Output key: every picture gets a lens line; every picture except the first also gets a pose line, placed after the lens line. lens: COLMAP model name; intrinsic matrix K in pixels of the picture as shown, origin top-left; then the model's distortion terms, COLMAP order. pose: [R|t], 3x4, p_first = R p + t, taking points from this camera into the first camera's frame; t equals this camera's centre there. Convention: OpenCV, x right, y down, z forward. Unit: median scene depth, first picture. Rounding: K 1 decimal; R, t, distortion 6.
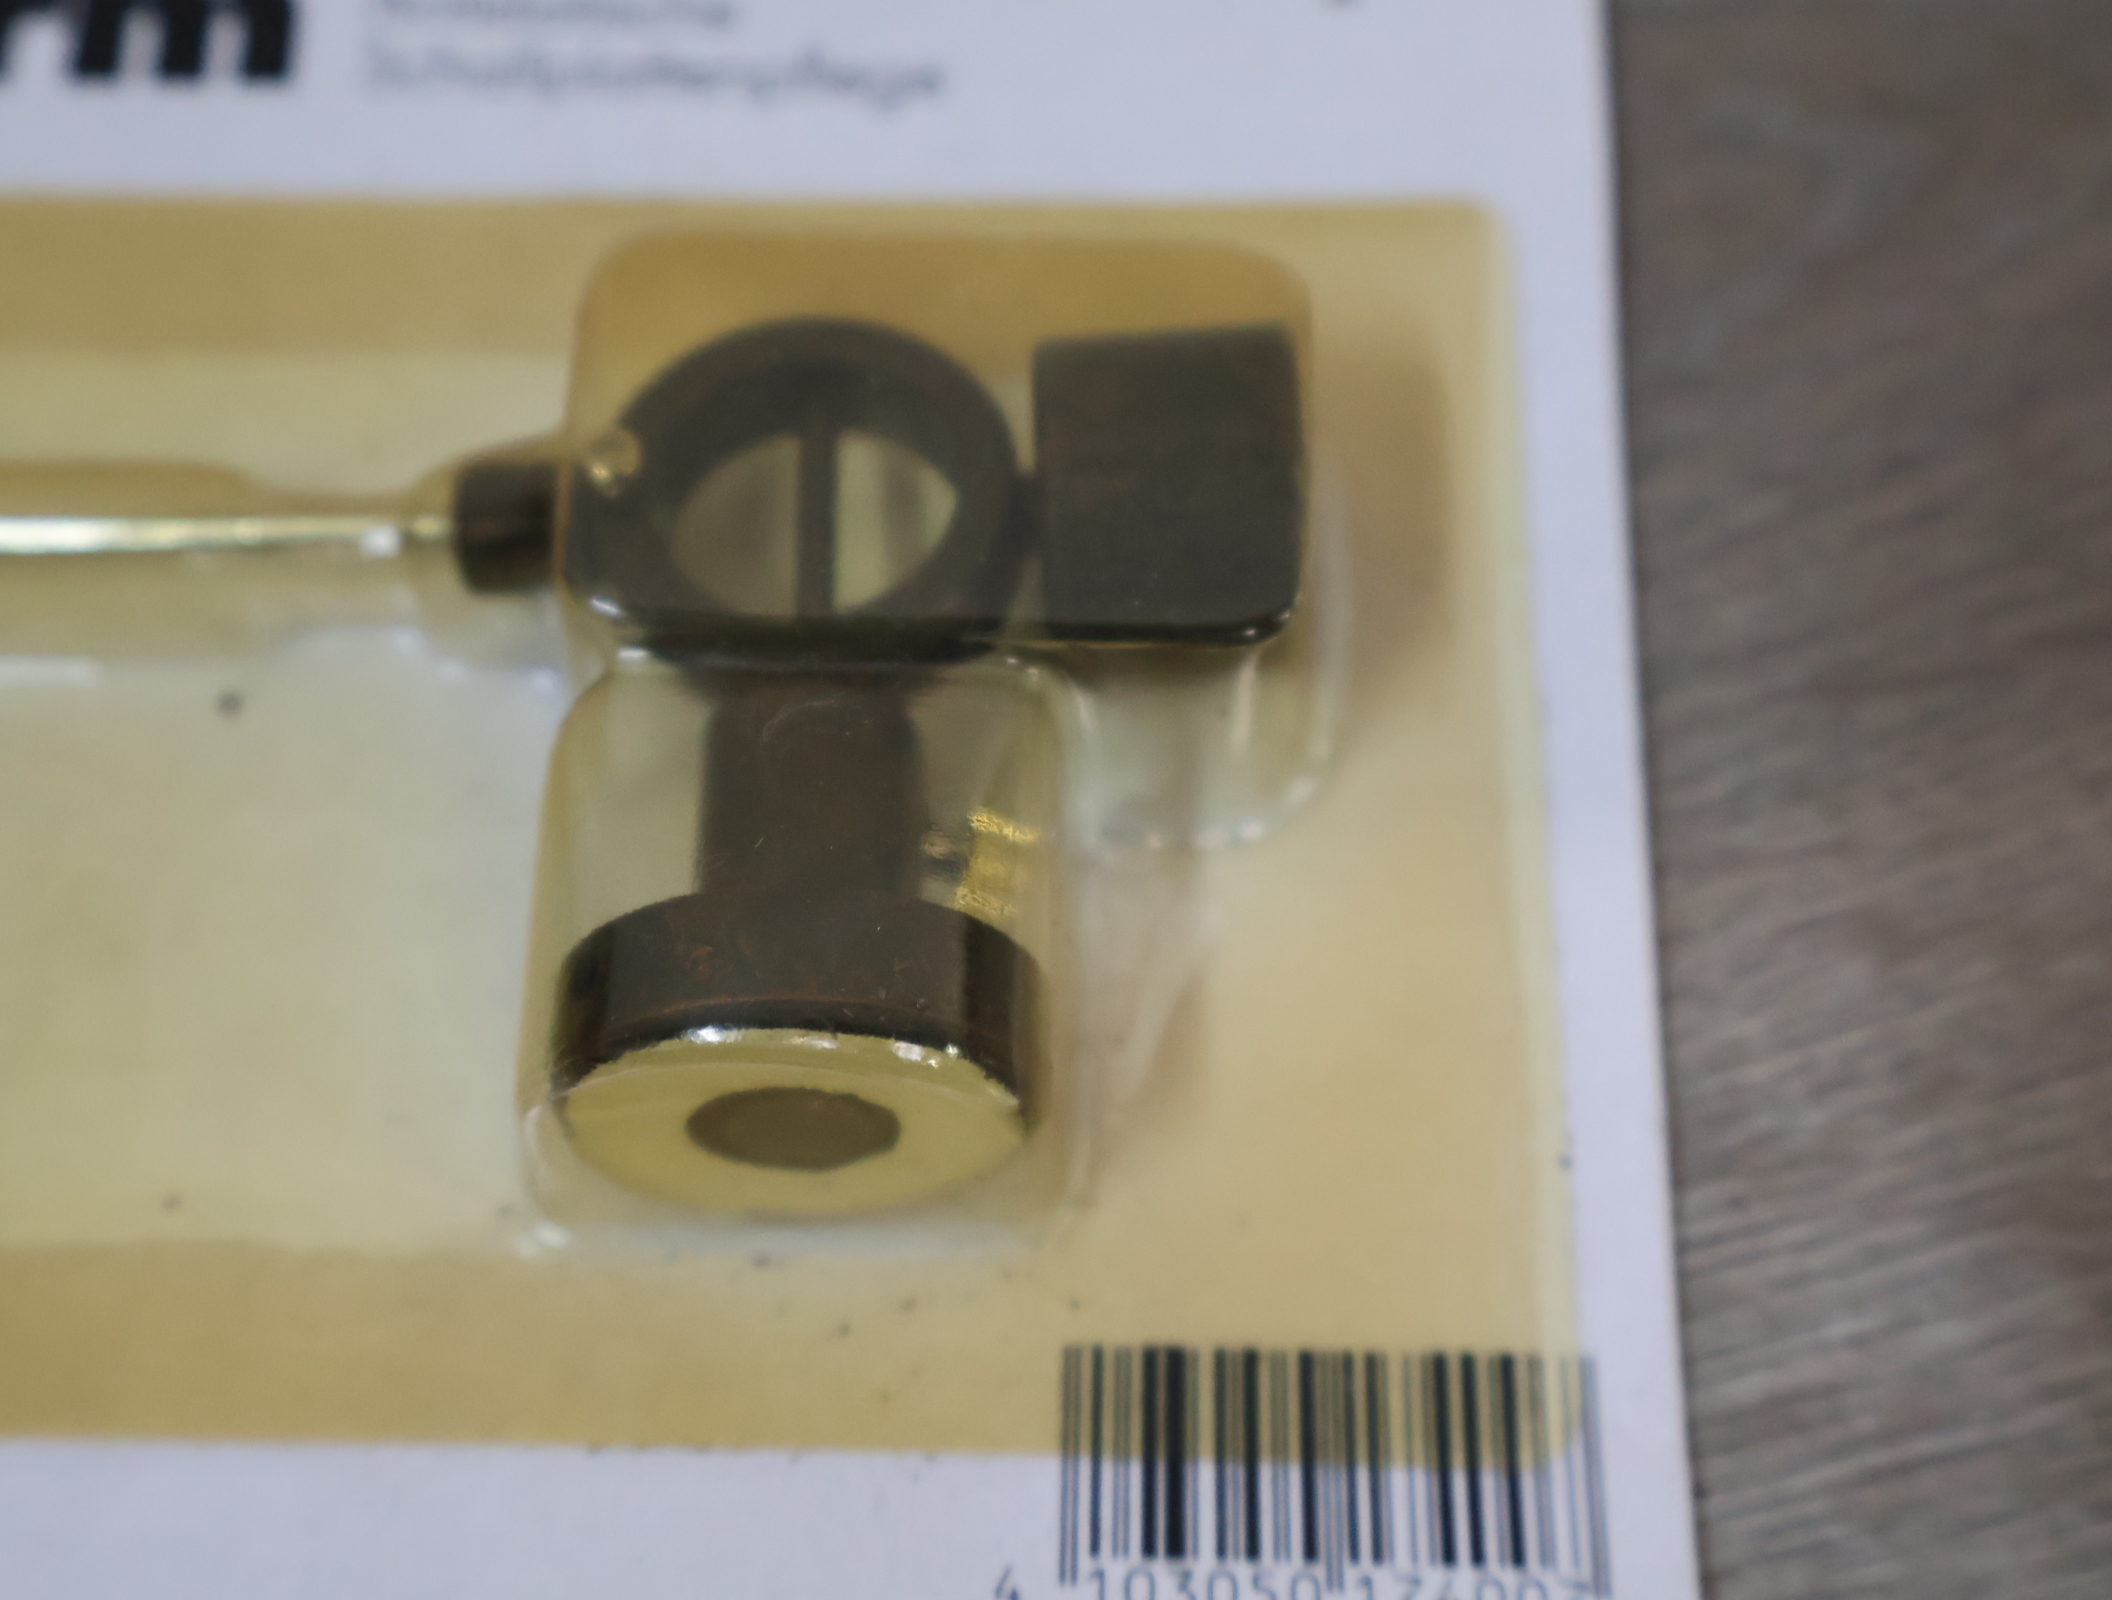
lens RADIAL K [[2880.5, 0, 1042.7], [0, 2880.5, 814.0], [0, 0, 1]] dist [0.014817, 0.000000]
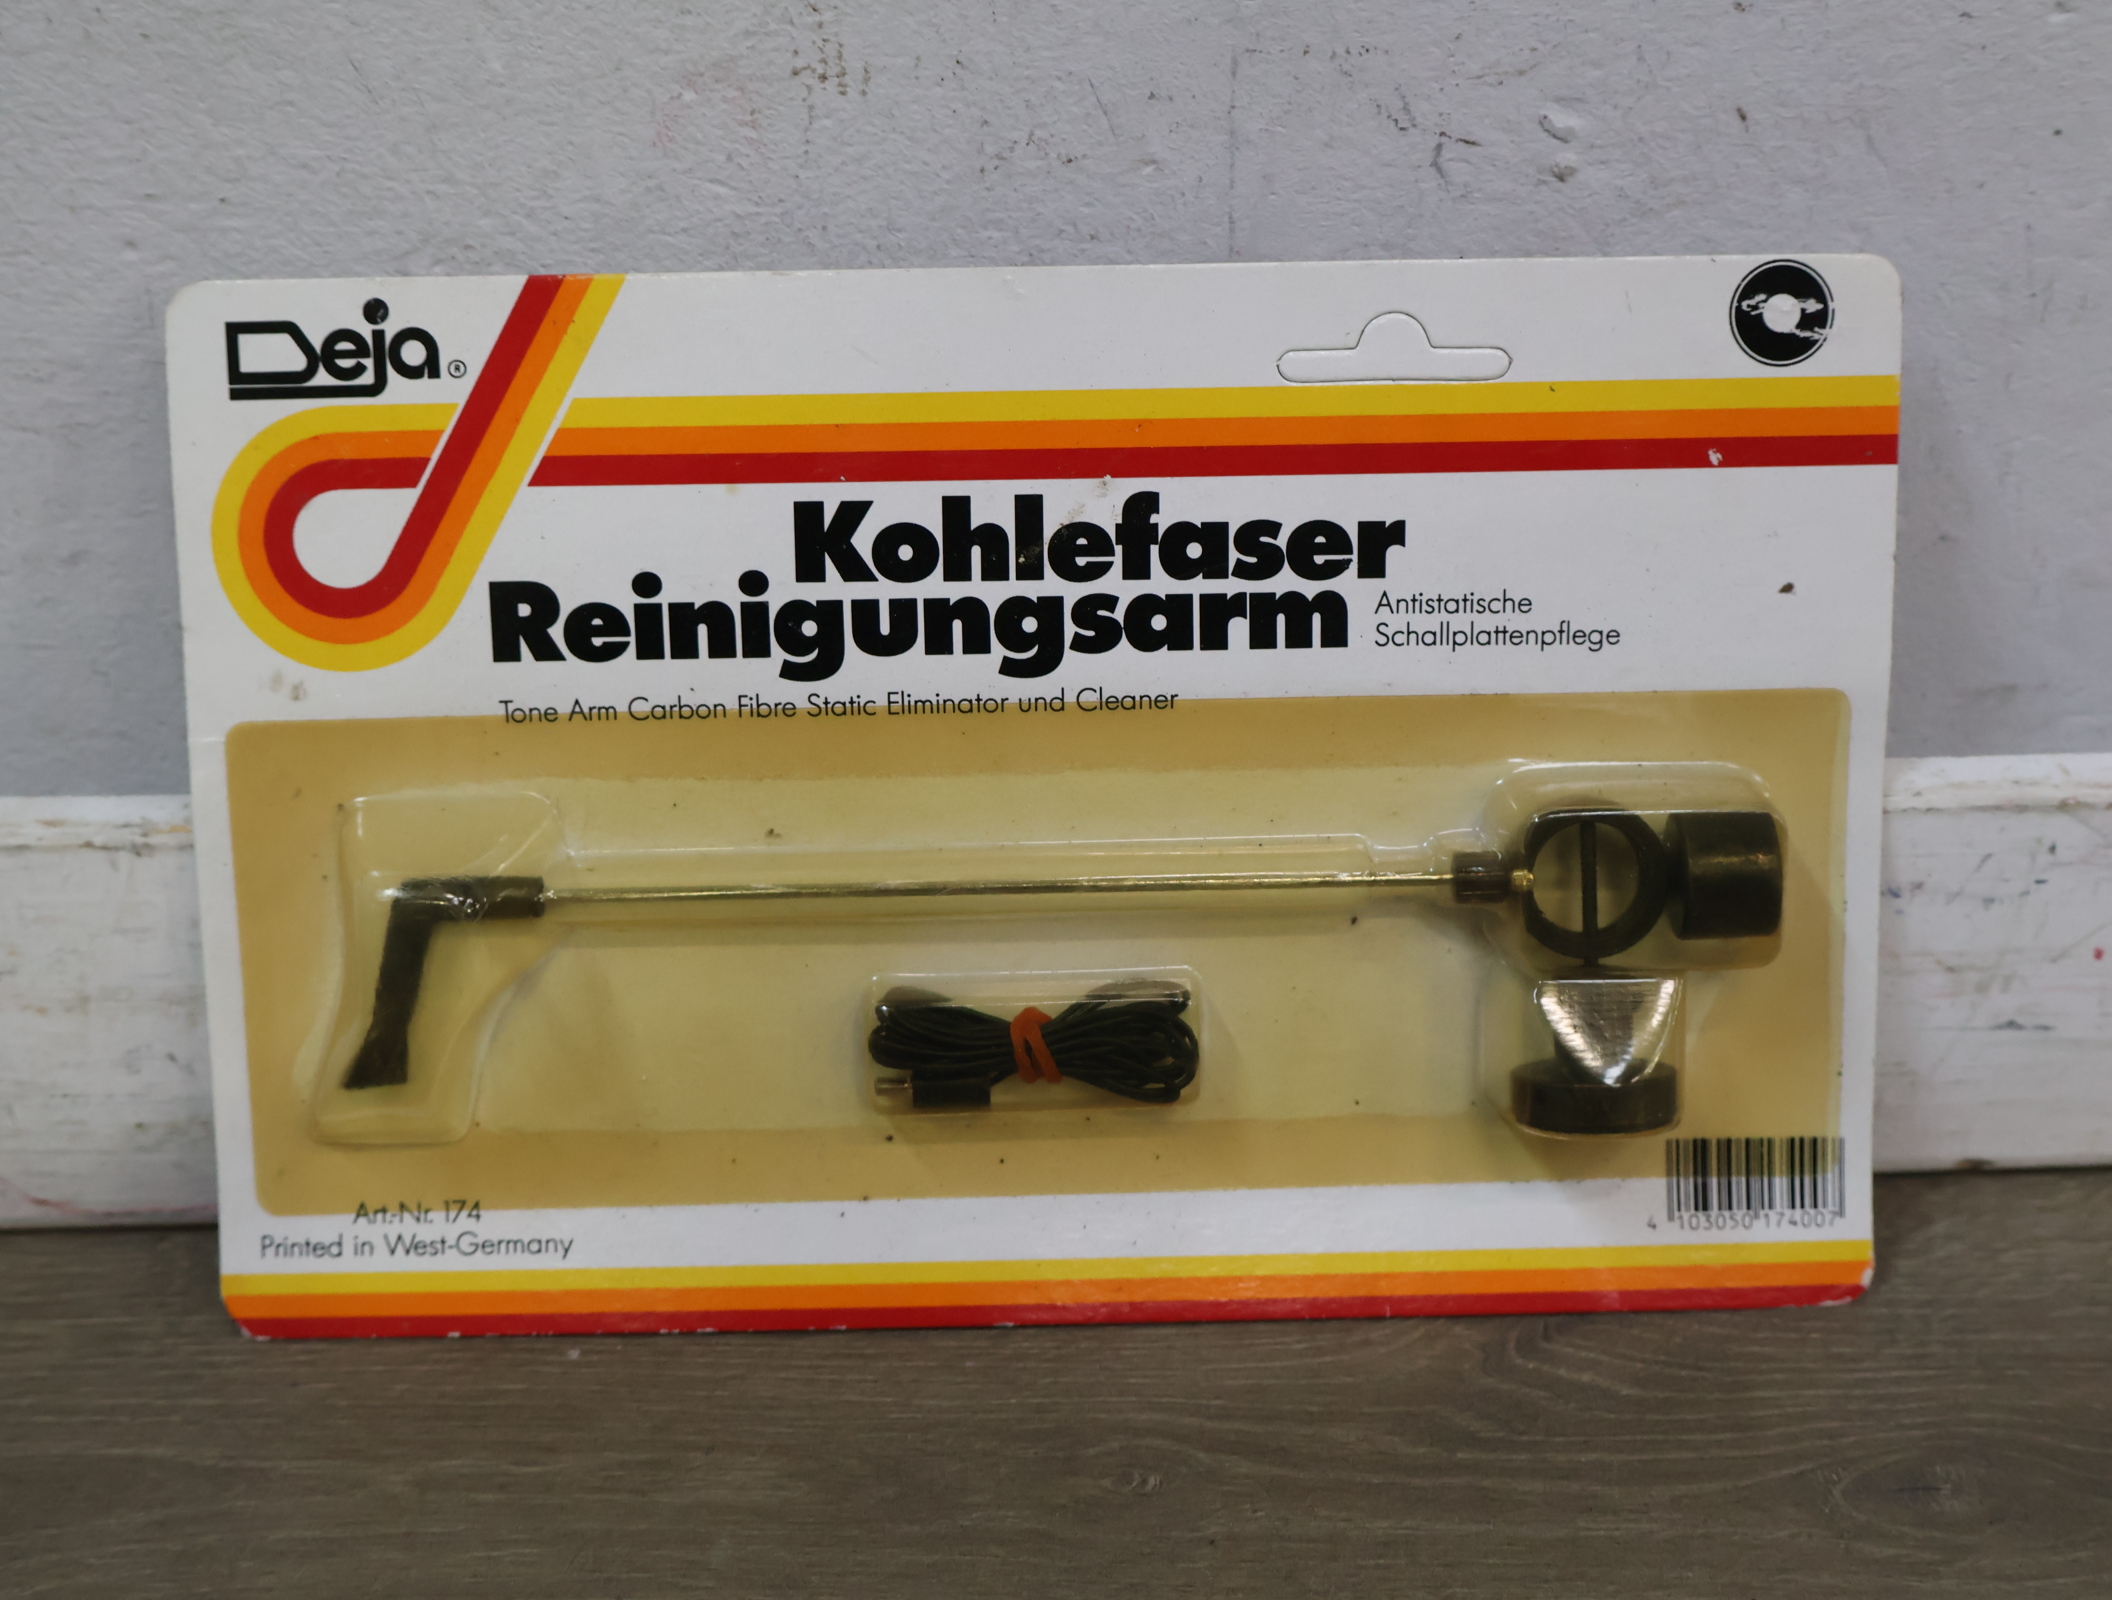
lens RADIAL K [[2880.5, 0, 1050.8], [0, 2880.5, 777.4], [0, 0, 1]] dist [0.014817, 0.000000]
pose [[0.998884, -0.042572, 0.020474, -0.675960], [0.024924, 0.843132, 0.537128, -1.753449], [-0.040129, -0.536019, 0.843252, -1.285646]]
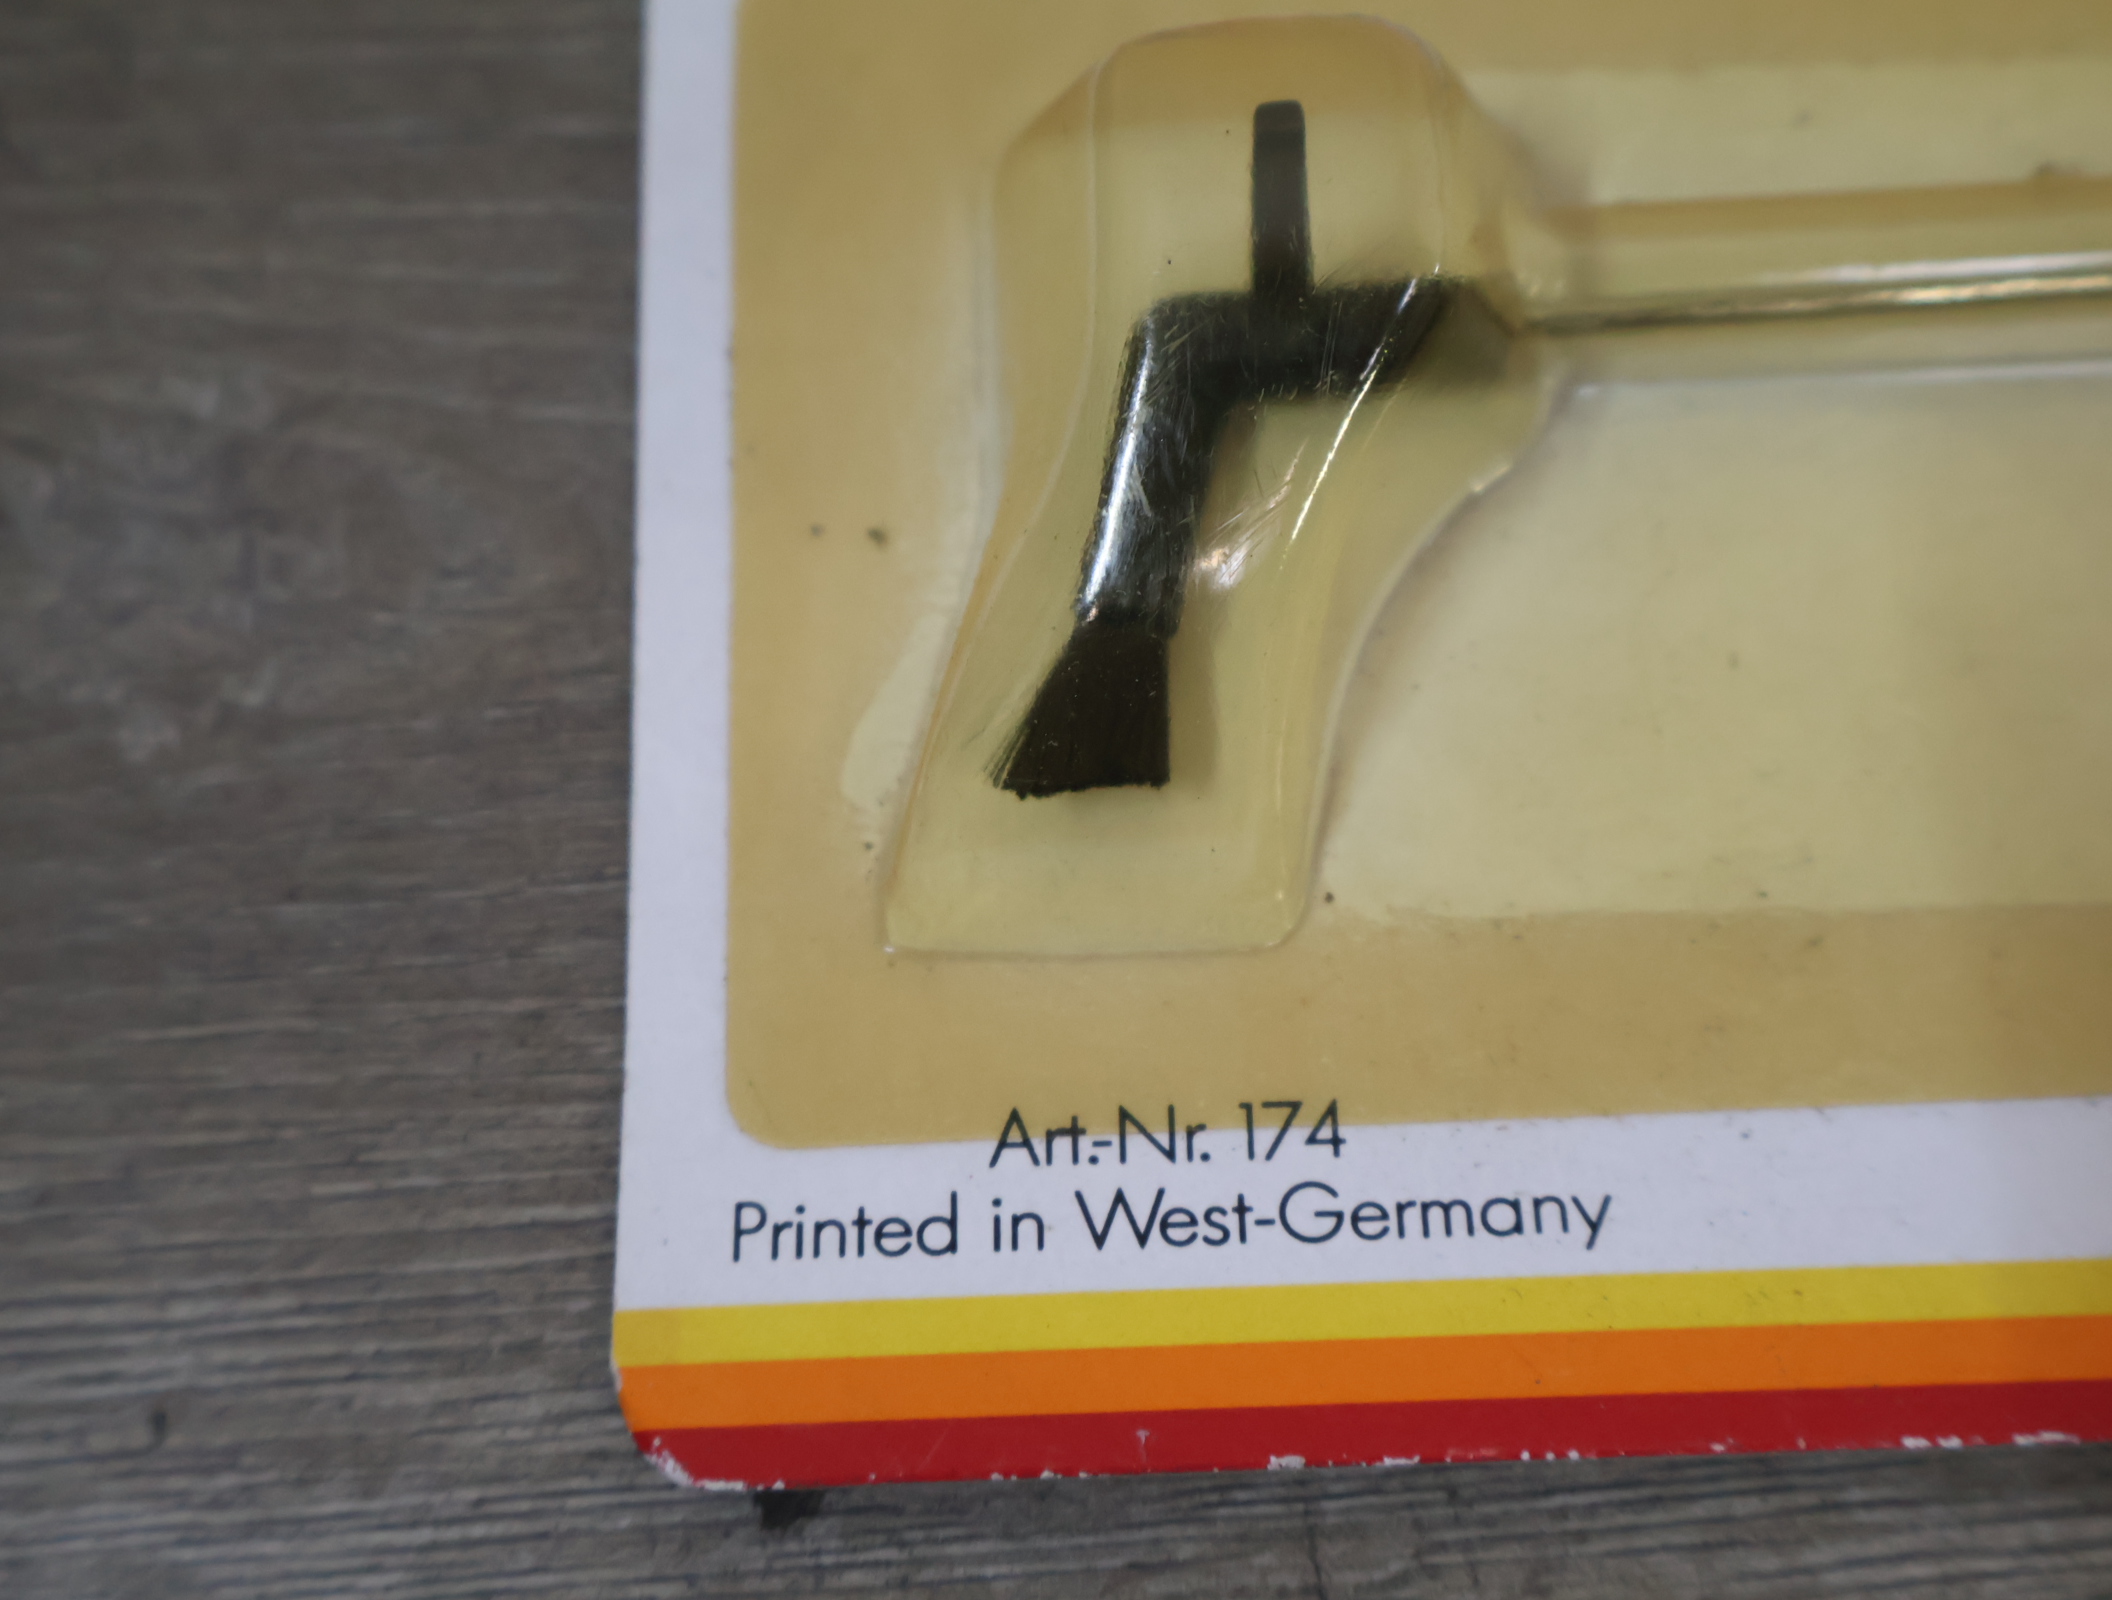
lens RADIAL K [[2880.5, 0, 1070.7], [0, 2880.5, 807.1], [0, 0, 1]] dist [0.014817, 0.000000]
pose [[0.998596, -0.052586, -0.006421, -1.310337], [0.052891, 0.996515, 0.064506, 0.017413], [0.003006, -0.064755, 0.997897, -0.047336]]
